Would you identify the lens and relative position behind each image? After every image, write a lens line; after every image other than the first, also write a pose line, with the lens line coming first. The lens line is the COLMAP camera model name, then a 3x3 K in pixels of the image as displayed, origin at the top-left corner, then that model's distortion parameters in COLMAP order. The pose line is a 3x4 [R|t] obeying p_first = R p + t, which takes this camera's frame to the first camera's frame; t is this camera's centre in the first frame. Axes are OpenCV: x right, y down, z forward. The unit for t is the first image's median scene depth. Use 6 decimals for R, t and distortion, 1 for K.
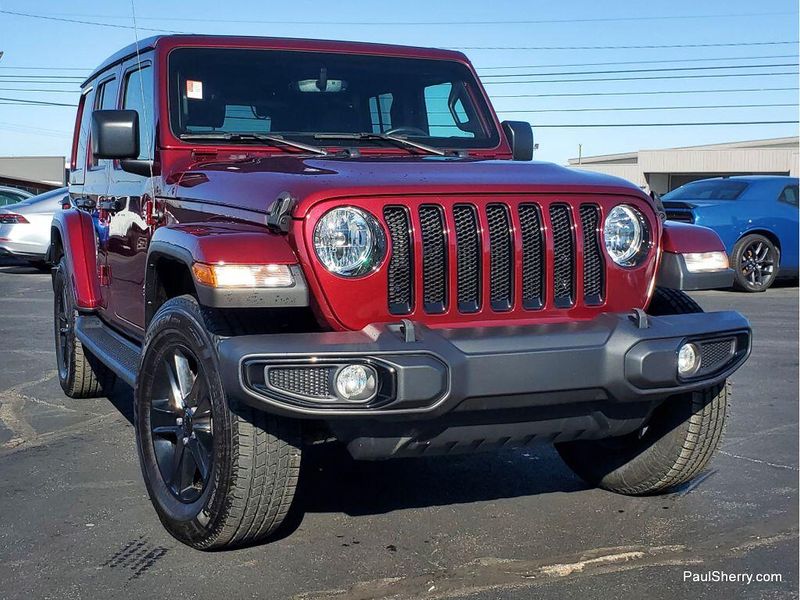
lens RADIAL K [[1048.5, 0, 400.0], [0, 1048.5, 300.0], [0, 0, 1]] dist [0.158103, -0.008063]
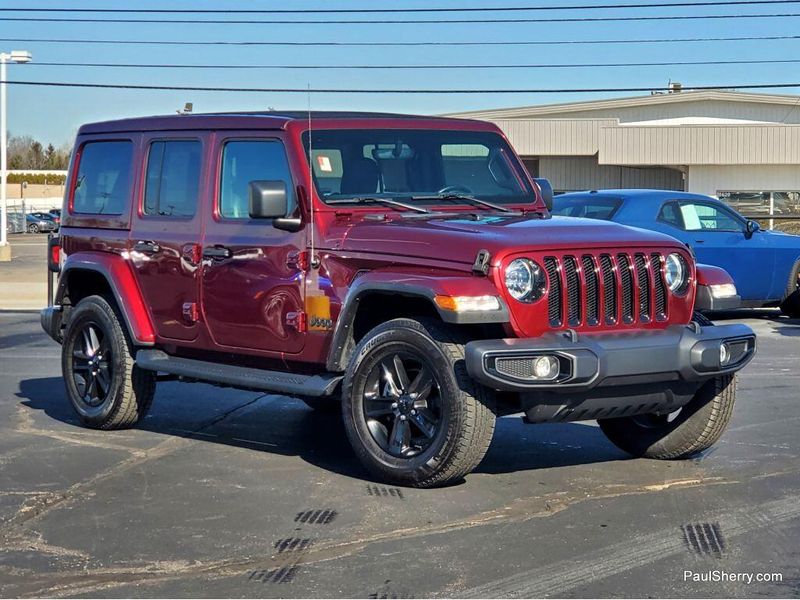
lens RADIAL K [[1387.4, 0, 437.7], [0, 1387.4, 299.4], [0, 0, 1]] dist [0.151333, -0.015625]
pose [[0.981635, -0.017060, 0.190003, -0.531371], [0.023795, 0.999165, -0.033222, 0.035056], [-0.189278, 0.037133, 0.981221, -0.933867]]
